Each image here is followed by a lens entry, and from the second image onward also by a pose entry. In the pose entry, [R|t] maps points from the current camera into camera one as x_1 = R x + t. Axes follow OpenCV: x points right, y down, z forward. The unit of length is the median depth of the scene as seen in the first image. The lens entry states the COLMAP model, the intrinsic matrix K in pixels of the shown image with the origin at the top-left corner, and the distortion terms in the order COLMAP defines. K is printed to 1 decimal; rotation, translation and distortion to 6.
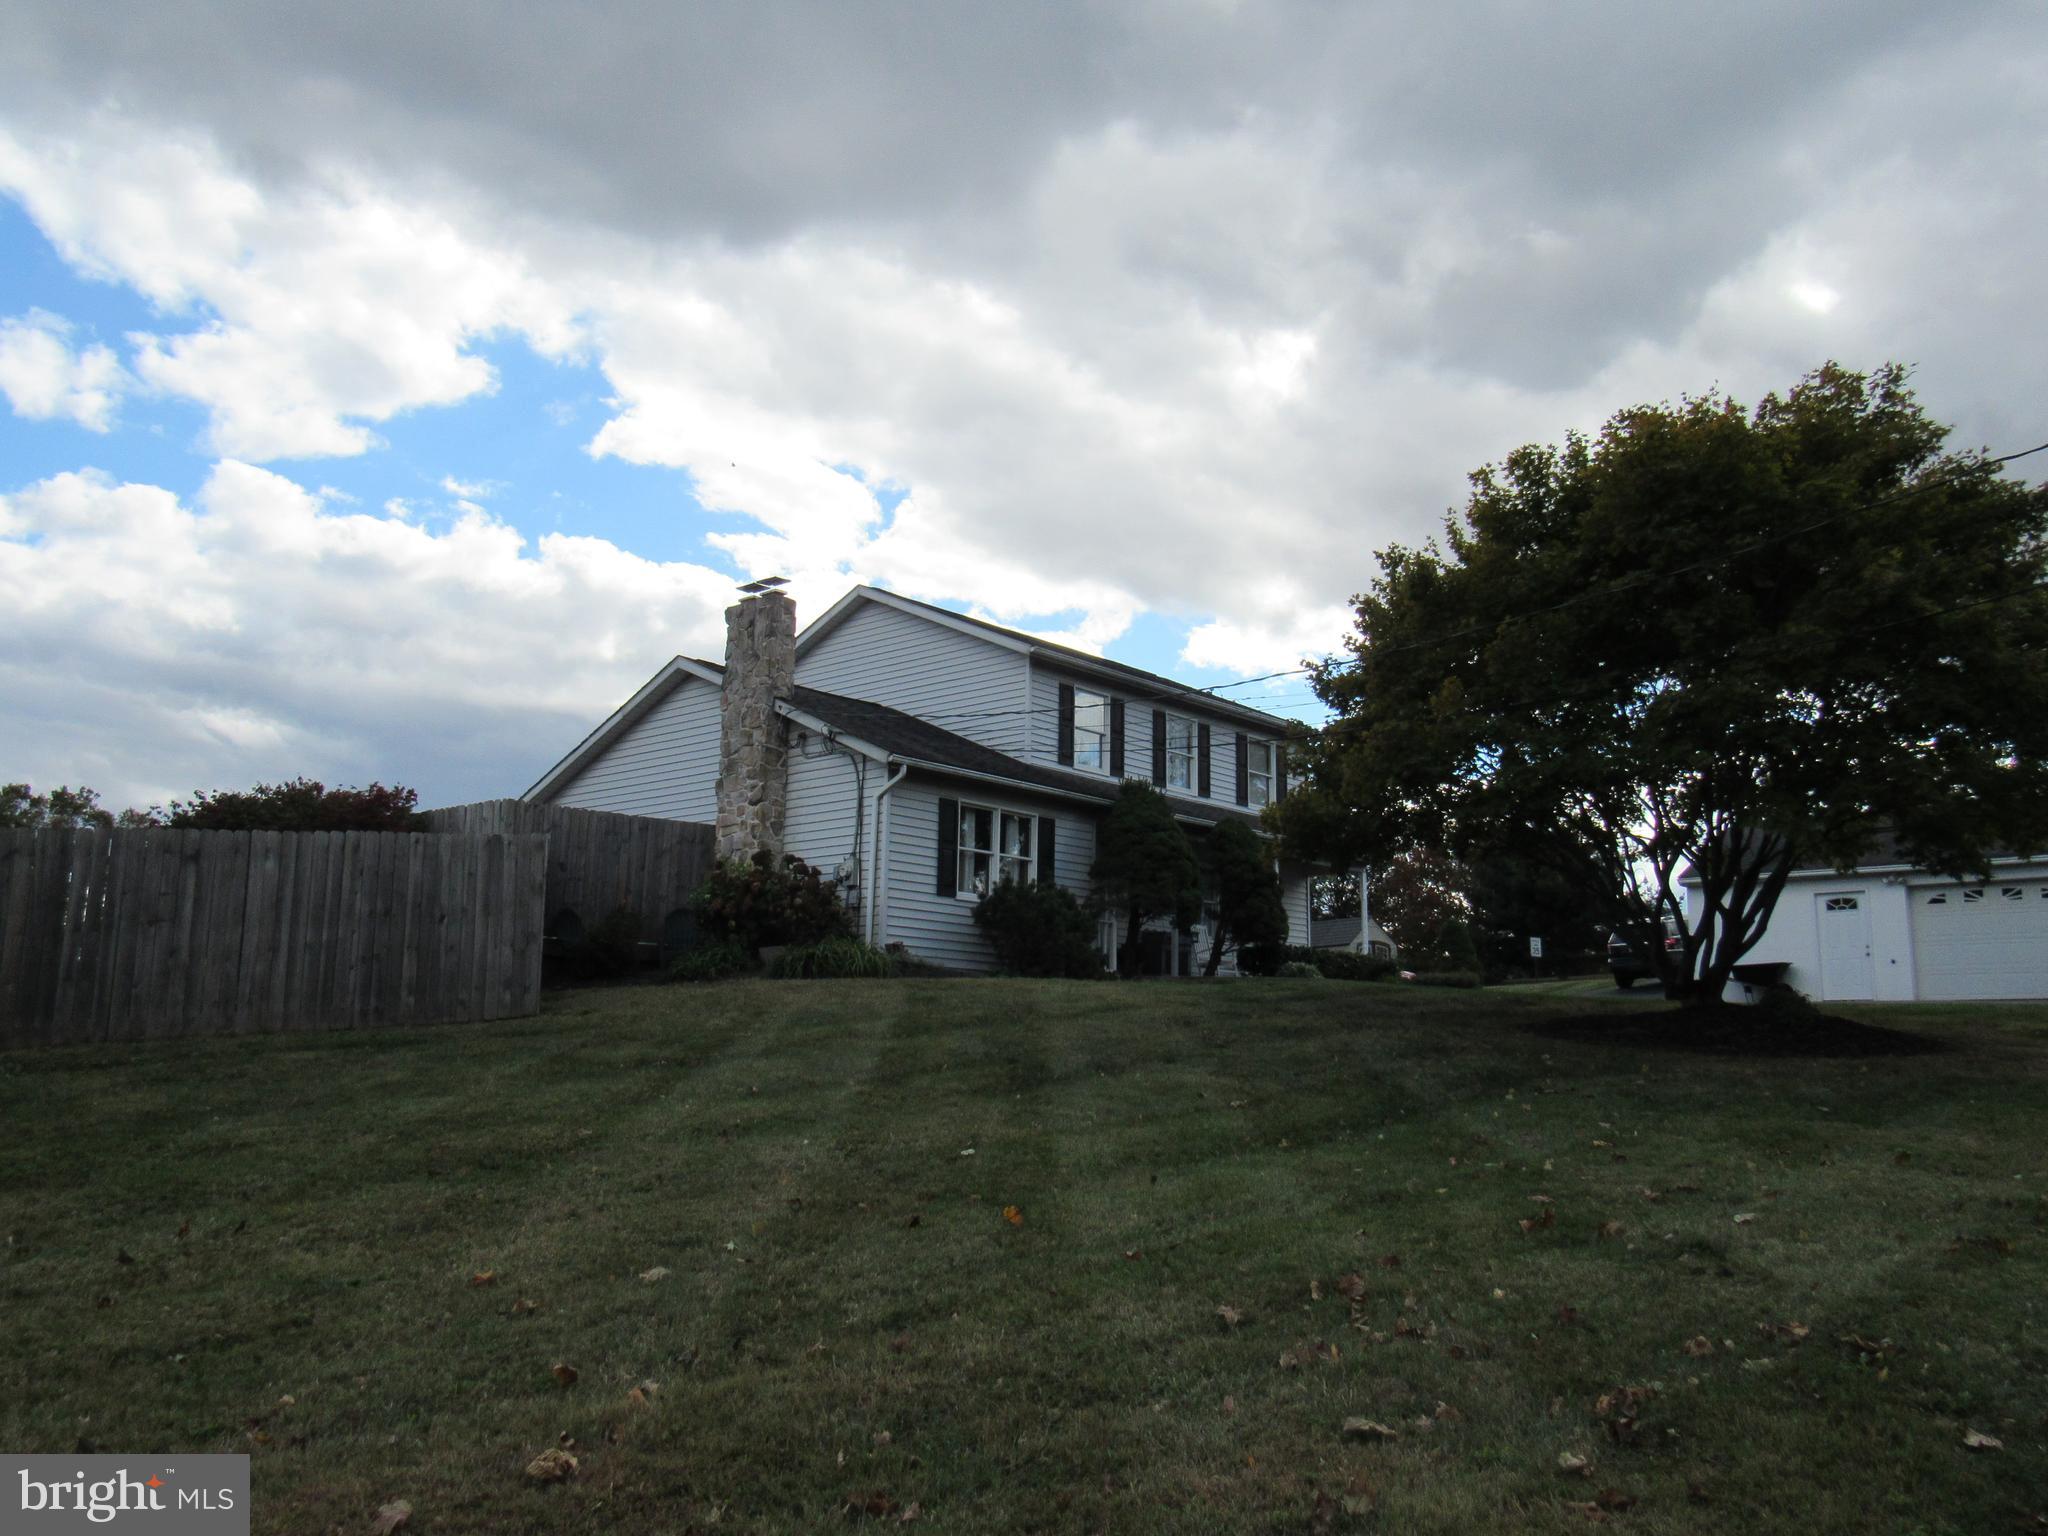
lens RADIAL K [[1614.1, 0, 1024.0], [0, 1614.1, 768.0], [0, 0, 1]] dist [-0.020586, 0.002981]
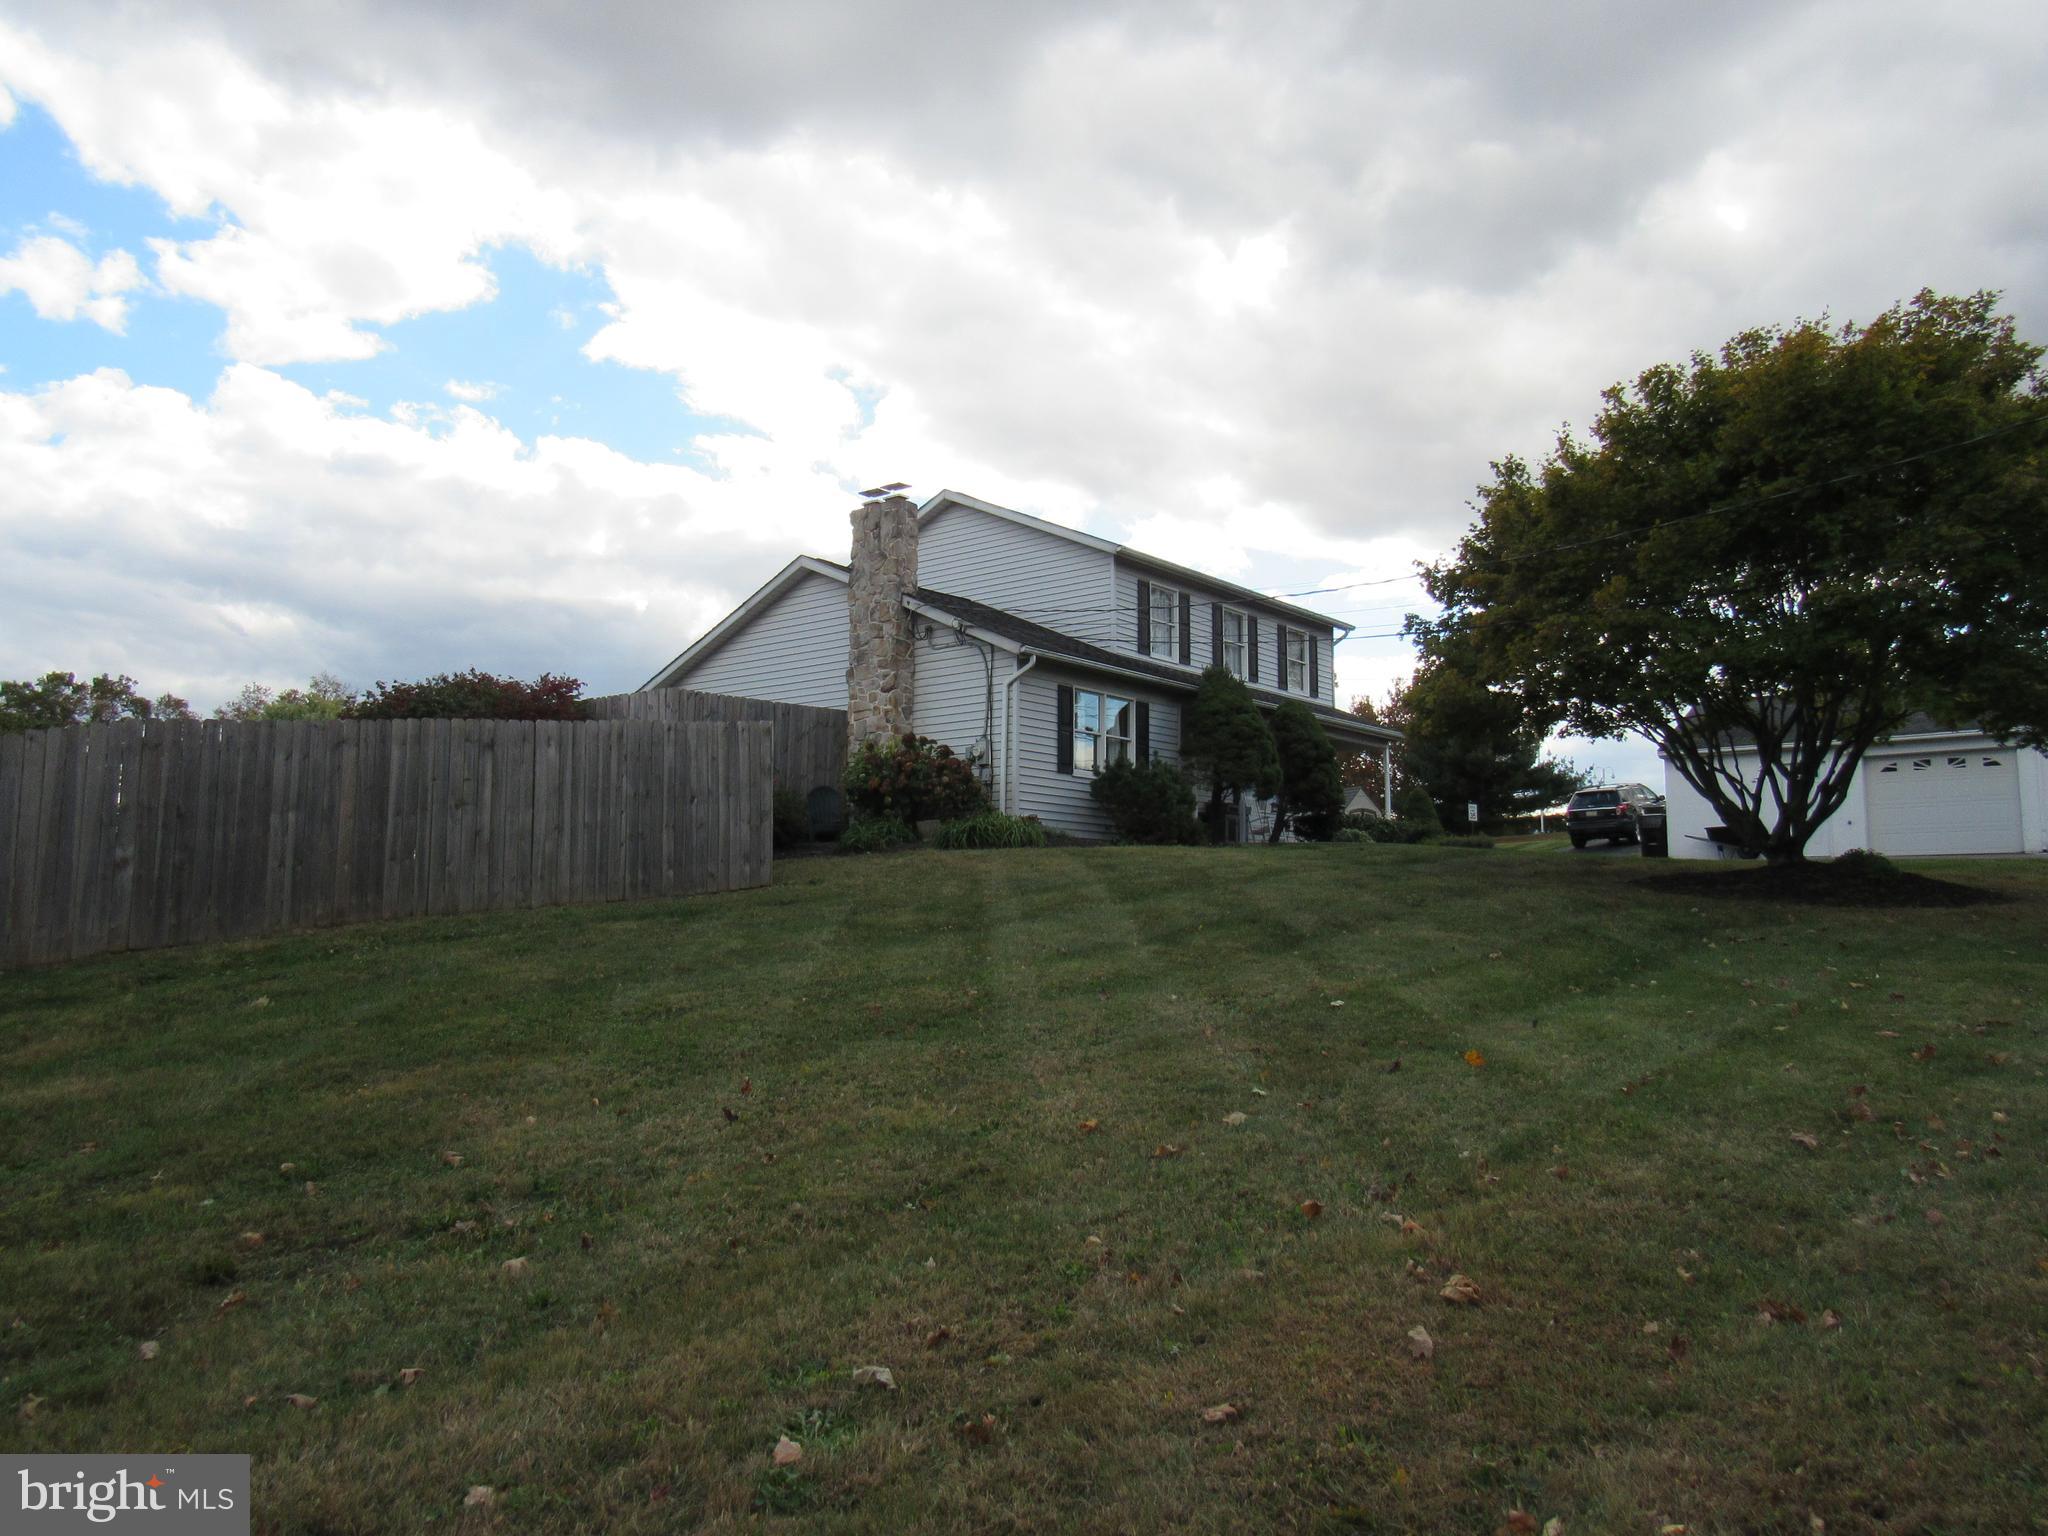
lens RADIAL K [[1476.3, 0, 1024.0], [0, 1476.3, 768.0], [0, 0, 1]] dist [0.004167, 0.002766]
pose [[0.998860, -0.009093, 0.046860, -0.120304], [0.005430, 0.996961, 0.077716, -0.003234], [-0.047424, -0.077372, 0.995874, -0.010621]]
